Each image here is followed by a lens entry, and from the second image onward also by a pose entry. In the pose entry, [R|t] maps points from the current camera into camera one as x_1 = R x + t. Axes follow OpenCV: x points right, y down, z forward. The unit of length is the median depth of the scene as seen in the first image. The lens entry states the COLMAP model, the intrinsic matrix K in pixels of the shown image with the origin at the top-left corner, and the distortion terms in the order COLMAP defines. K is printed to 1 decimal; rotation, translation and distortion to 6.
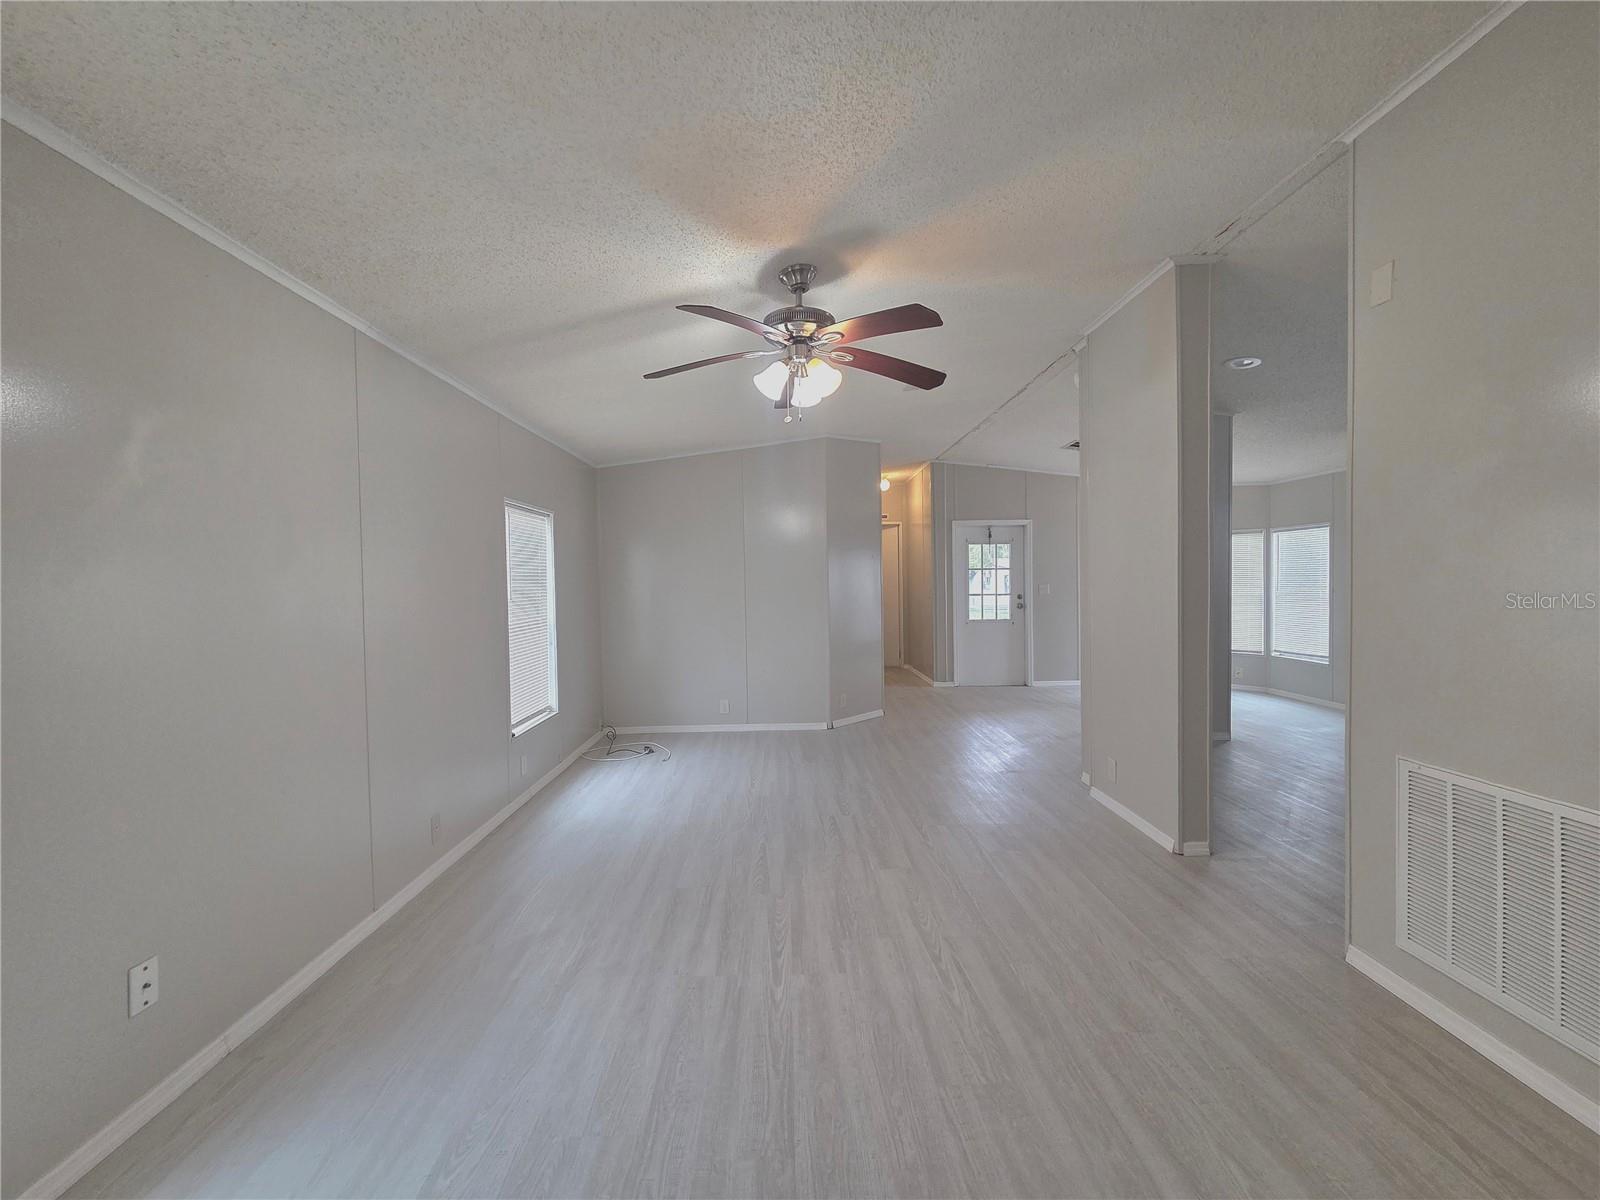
lens RADIAL K [[651.8, 0, 801.3], [0, 651.8, 602.0], [0, 0, 1]] dist [0.001323, -0.000255]
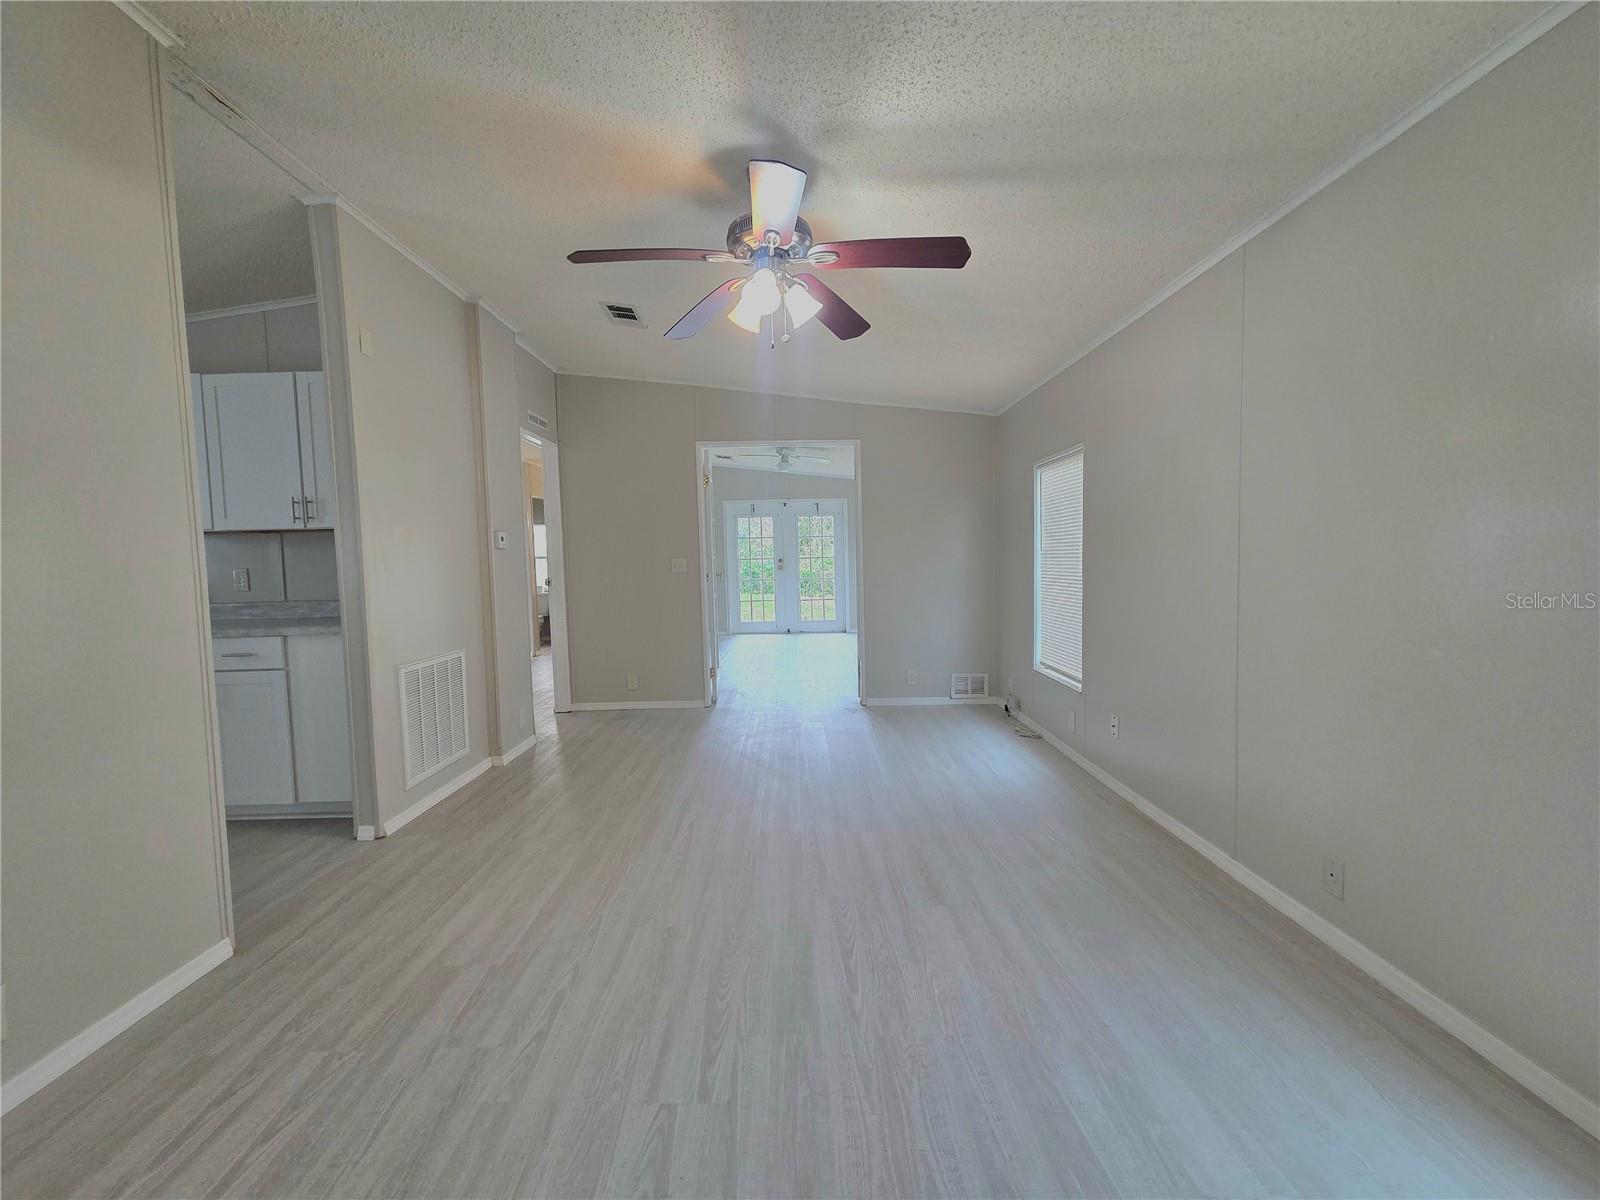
lens RADIAL K [[651.8, 0, 803.5], [0, 651.8, 597.8], [0, 0, 1]] dist [0.001323, -0.000255]
pose [[-0.999290, 0.035626, 0.012226, -0.040848], [0.036573, 0.995375, 0.088829, -0.018473], [-0.009005, 0.089213, -0.995972, 1.828122]]
